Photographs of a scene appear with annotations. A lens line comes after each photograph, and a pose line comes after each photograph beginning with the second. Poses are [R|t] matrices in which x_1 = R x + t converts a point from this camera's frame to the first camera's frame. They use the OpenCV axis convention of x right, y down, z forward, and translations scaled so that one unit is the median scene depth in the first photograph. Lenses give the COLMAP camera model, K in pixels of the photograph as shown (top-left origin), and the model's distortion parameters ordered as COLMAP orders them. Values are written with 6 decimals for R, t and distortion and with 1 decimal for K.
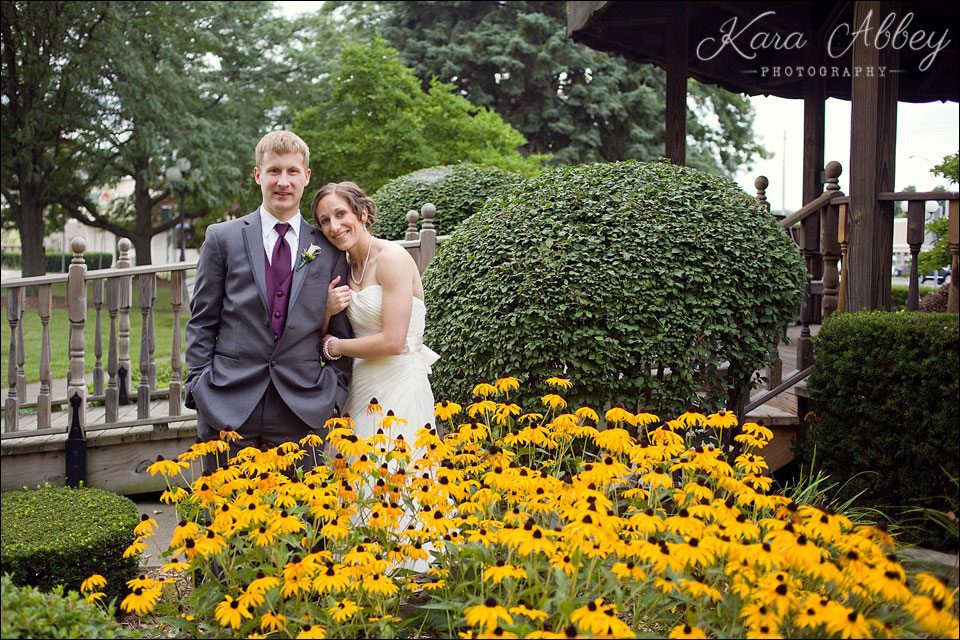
lens RADIAL K [[966.2, 0, 480.0], [0, 966.2, 320.0], [0, 0, 1]] dist [-0.048160, -0.000935]
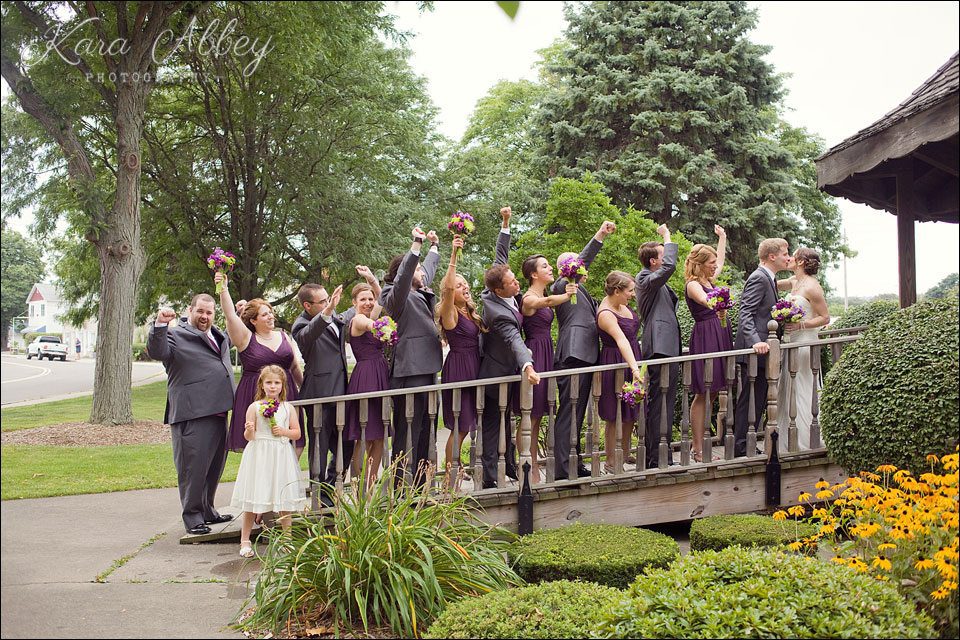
lens RADIAL K [[902.3, 0, 480.0], [0, 902.3, 320.0], [0, 0, 1]] dist [-0.106305, 0.111162]
pose [[0.998664, -0.016950, -0.048806, -0.132057], [0.012418, 0.995709, -0.091706, -0.002476], [0.050151, 0.090977, 0.994589, -0.095984]]
